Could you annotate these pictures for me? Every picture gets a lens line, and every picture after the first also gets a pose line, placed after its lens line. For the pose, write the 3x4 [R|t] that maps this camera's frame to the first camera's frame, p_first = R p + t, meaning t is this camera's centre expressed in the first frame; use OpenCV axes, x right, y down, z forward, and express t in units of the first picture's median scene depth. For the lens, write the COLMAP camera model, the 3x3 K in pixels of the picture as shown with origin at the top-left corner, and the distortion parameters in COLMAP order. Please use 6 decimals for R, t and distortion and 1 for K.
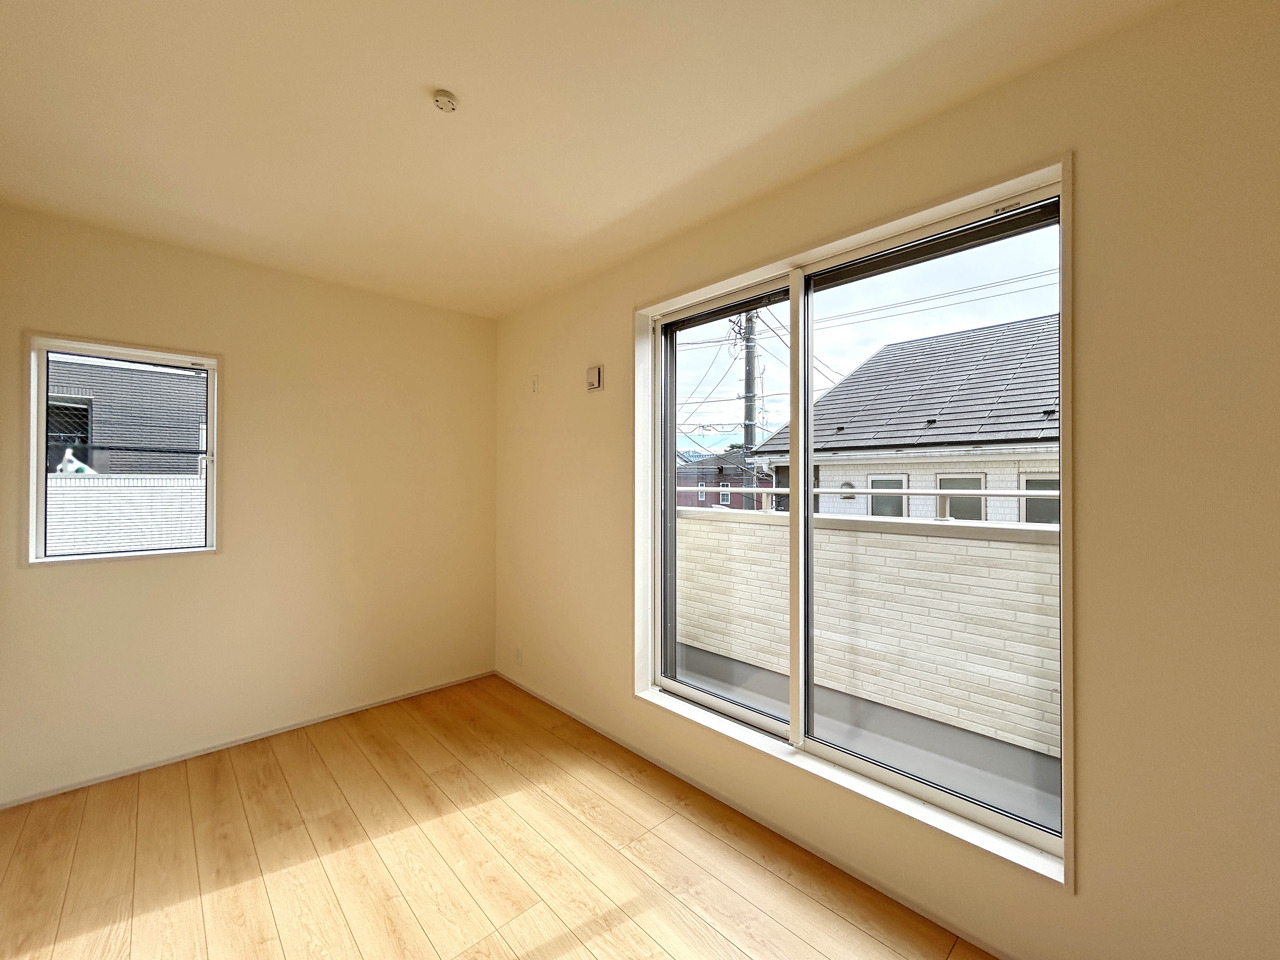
lens RADIAL K [[515.4, 0, 641.2], [0, 515.4, 477.2], [0, 0, 1]] dist [-0.000771, 0.000908]
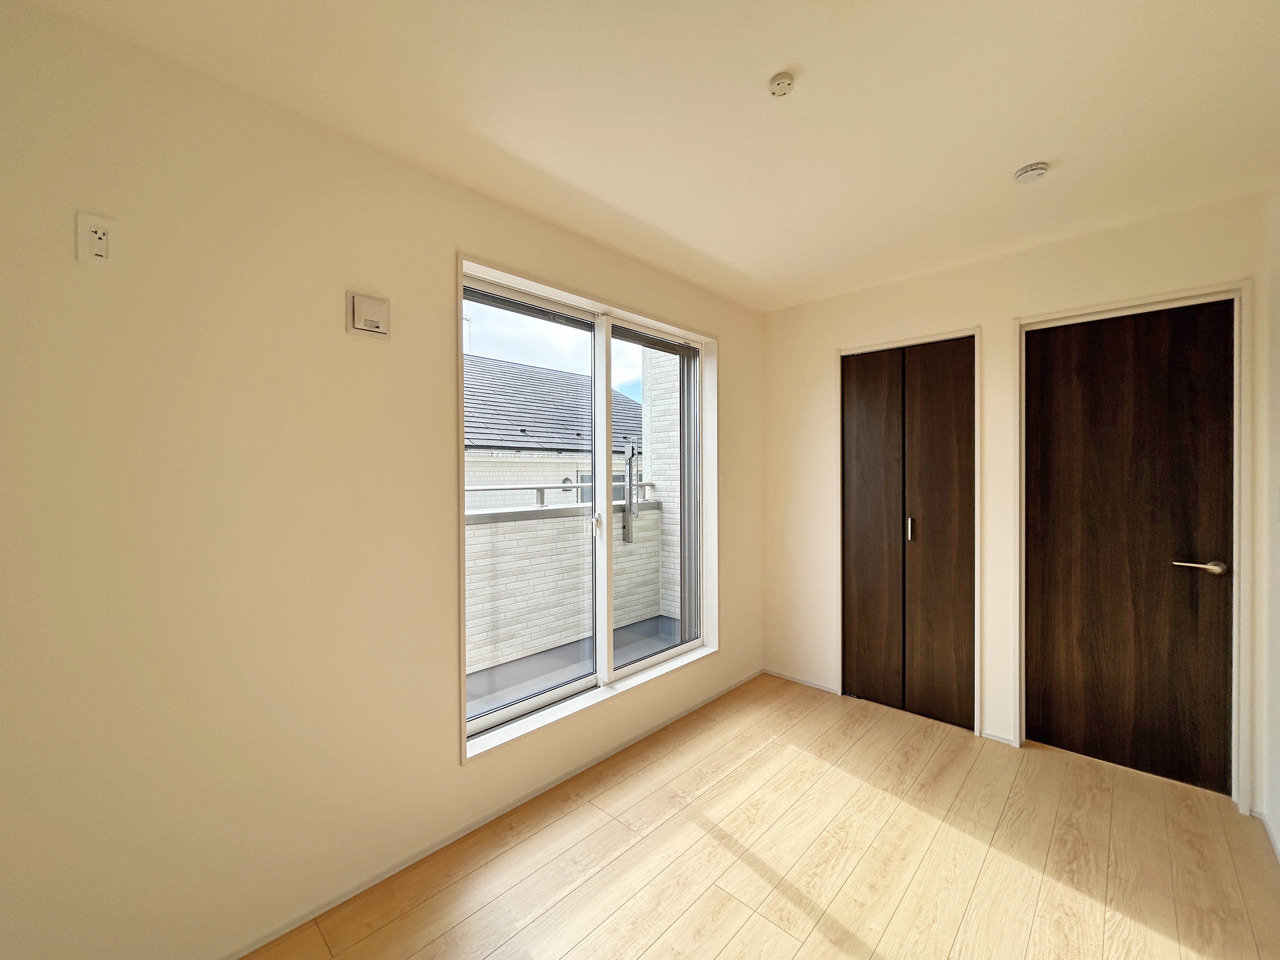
lens RADIAL K [[515.4, 0, 641.2], [0, 515.4, 477.2], [0, 0, 1]] dist [-0.000771, 0.000908]
pose [[-0.055837, -0.005344, 0.998426, -0.451688], [-0.001097, 0.999985, 0.005291, -0.001630], [-0.998439, -0.000800, -0.055842, 0.446957]]
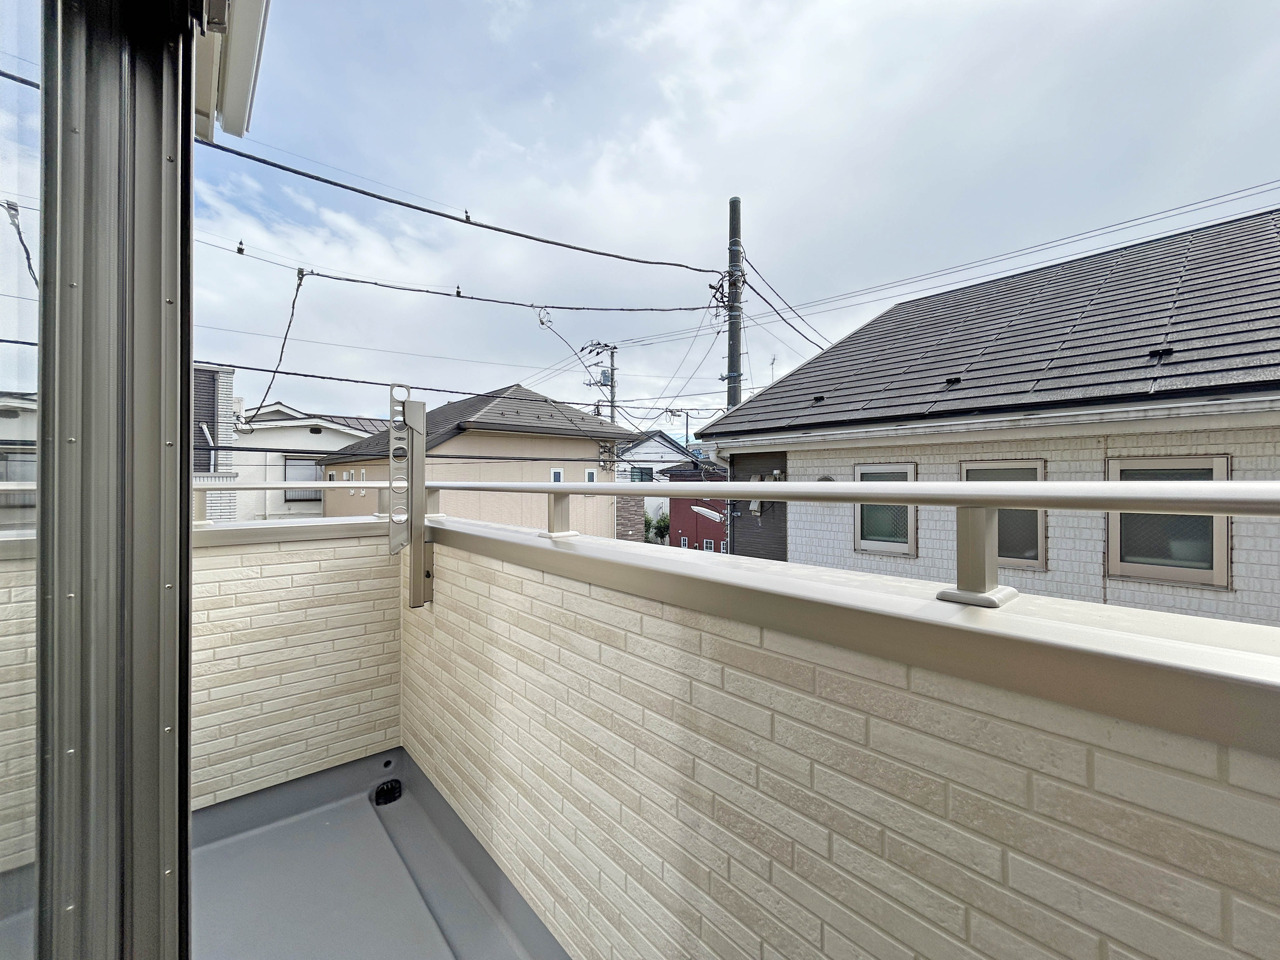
lens RADIAL K [[515.4, 0, 641.2], [0, 515.4, 477.2], [0, 0, 1]] dist [-0.000771, 0.000908]
pose [[0.999200, -0.000971, -0.039981, 0.236855], [0.001043, 0.999998, 0.001798, 0.011668], [0.039979, -0.001838, 0.999199, 0.405510]]
